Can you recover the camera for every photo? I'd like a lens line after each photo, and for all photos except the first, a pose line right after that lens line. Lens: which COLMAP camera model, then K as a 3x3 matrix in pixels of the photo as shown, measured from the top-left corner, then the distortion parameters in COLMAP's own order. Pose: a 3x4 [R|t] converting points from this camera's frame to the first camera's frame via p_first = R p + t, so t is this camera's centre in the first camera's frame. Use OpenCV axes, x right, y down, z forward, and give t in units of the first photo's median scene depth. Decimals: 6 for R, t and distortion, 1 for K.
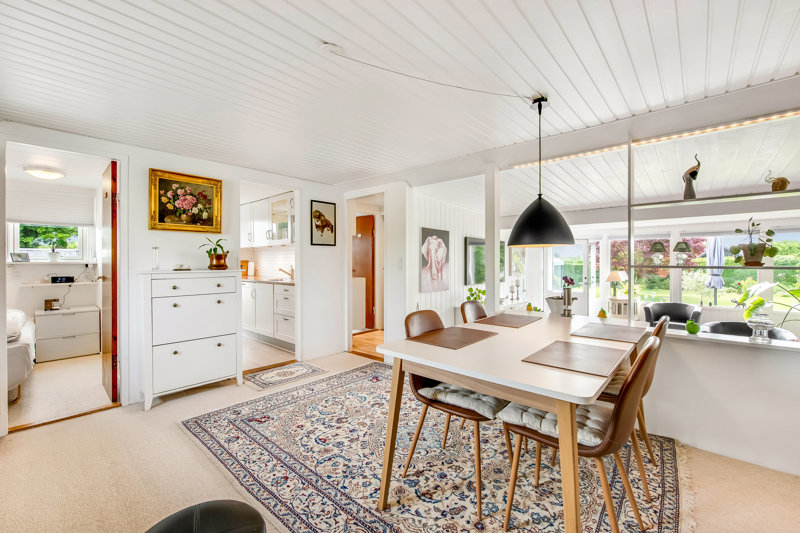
lens RADIAL K [[336.1, 0, 400.0], [0, 336.1, 259.0], [0, 0, 1]] dist [-0.001778, -0.000604]
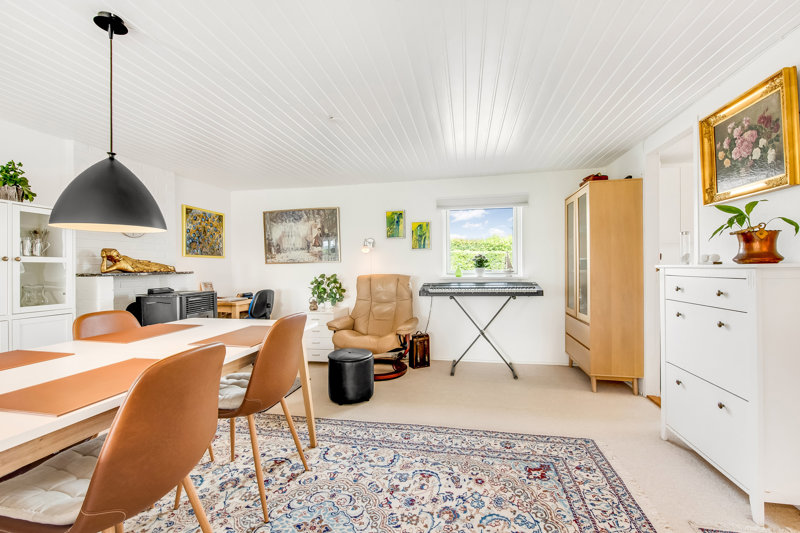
lens RADIAL K [[336.1, 0, 395.9], [0, 336.1, 269.8], [0, 0, 1]] dist [-0.001778, -0.000604]
pose [[-0.865592, 0.013325, -0.500573, 0.239241], [0.012841, 0.999908, 0.004412, 0.046735], [0.500586, -0.002609, -0.865683, 1.741350]]
